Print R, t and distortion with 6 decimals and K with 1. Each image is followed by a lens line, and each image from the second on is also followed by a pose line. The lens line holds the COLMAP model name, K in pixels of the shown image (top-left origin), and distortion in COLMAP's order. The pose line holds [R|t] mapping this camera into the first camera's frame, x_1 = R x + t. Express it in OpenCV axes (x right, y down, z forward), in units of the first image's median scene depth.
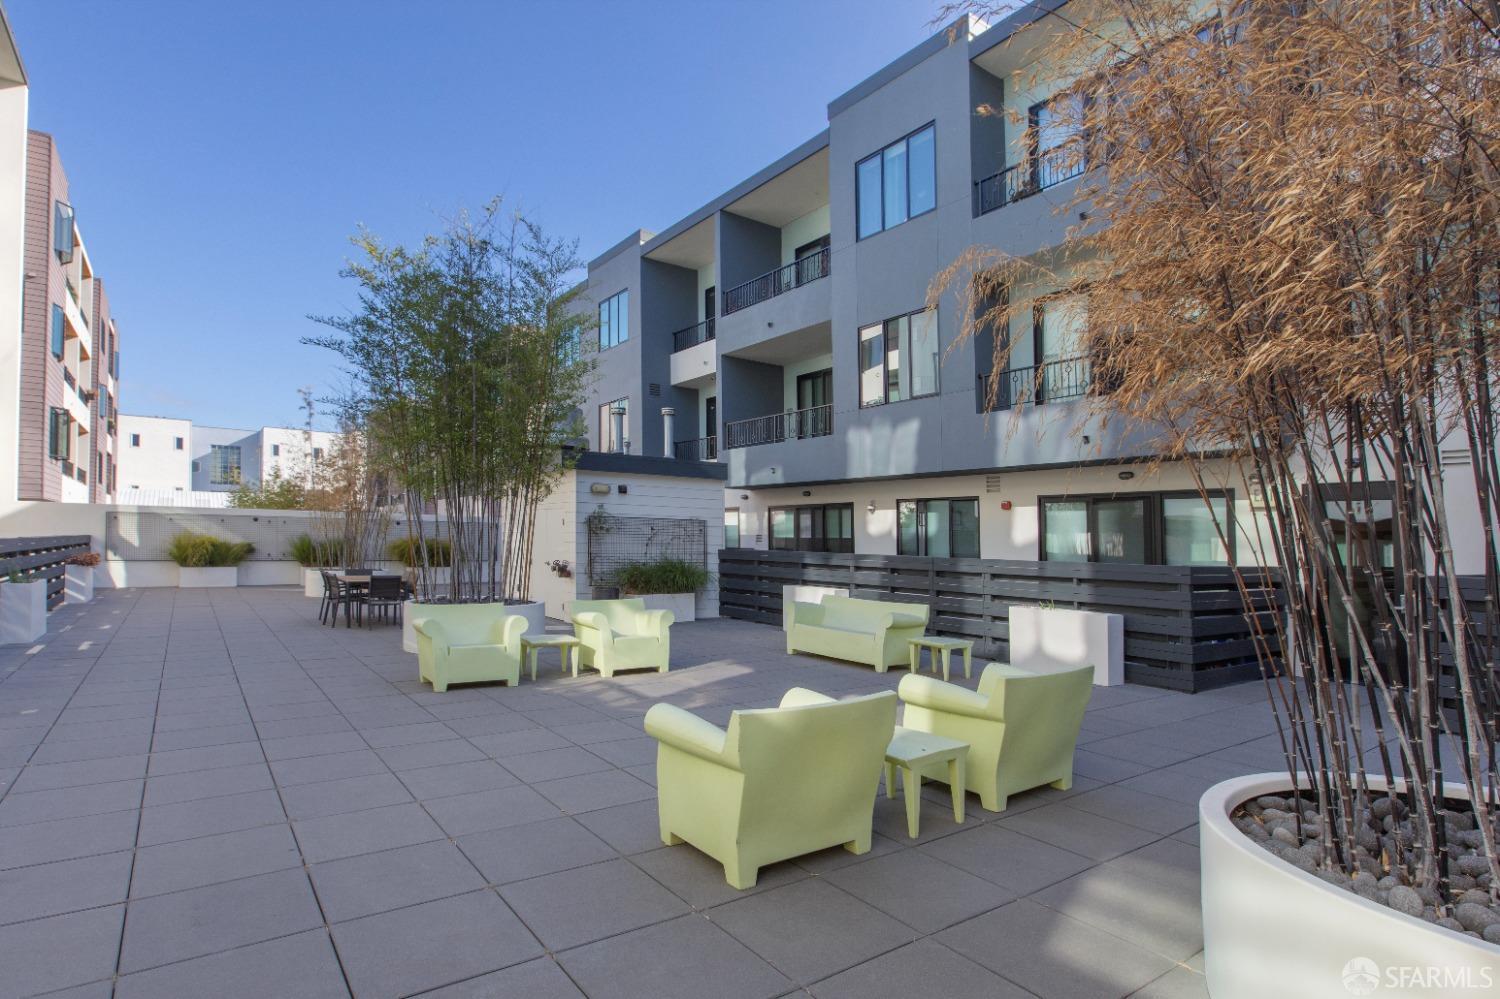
lens RADIAL K [[819.2, 0, 750.0], [0, 819.2, 499.5], [0, 0, 1]] dist [0.042129, 0.000224]
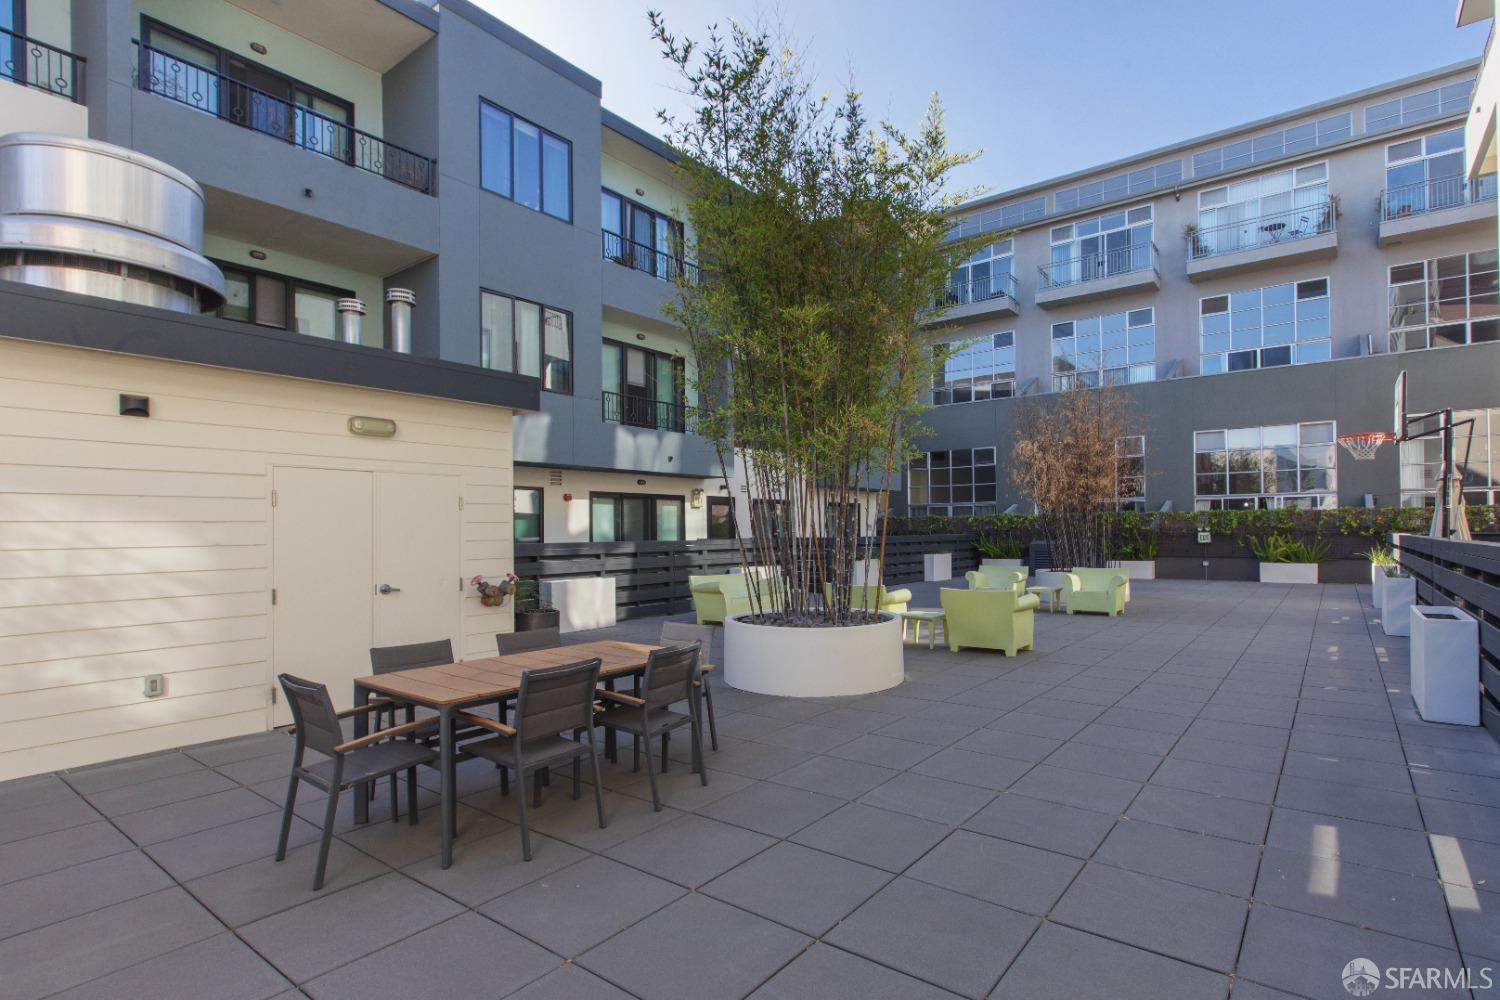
lens RADIAL K [[750.3, 0, 750.0], [0, 750.3, 500.0], [0, 0, 1]] dist [-0.001028, -0.000098]
pose [[-0.285747, 0.021790, 0.958057, -0.765802], [-0.044611, 0.998355, -0.036012, 0.036374], [-0.957266, -0.053030, -0.284305, 1.014324]]
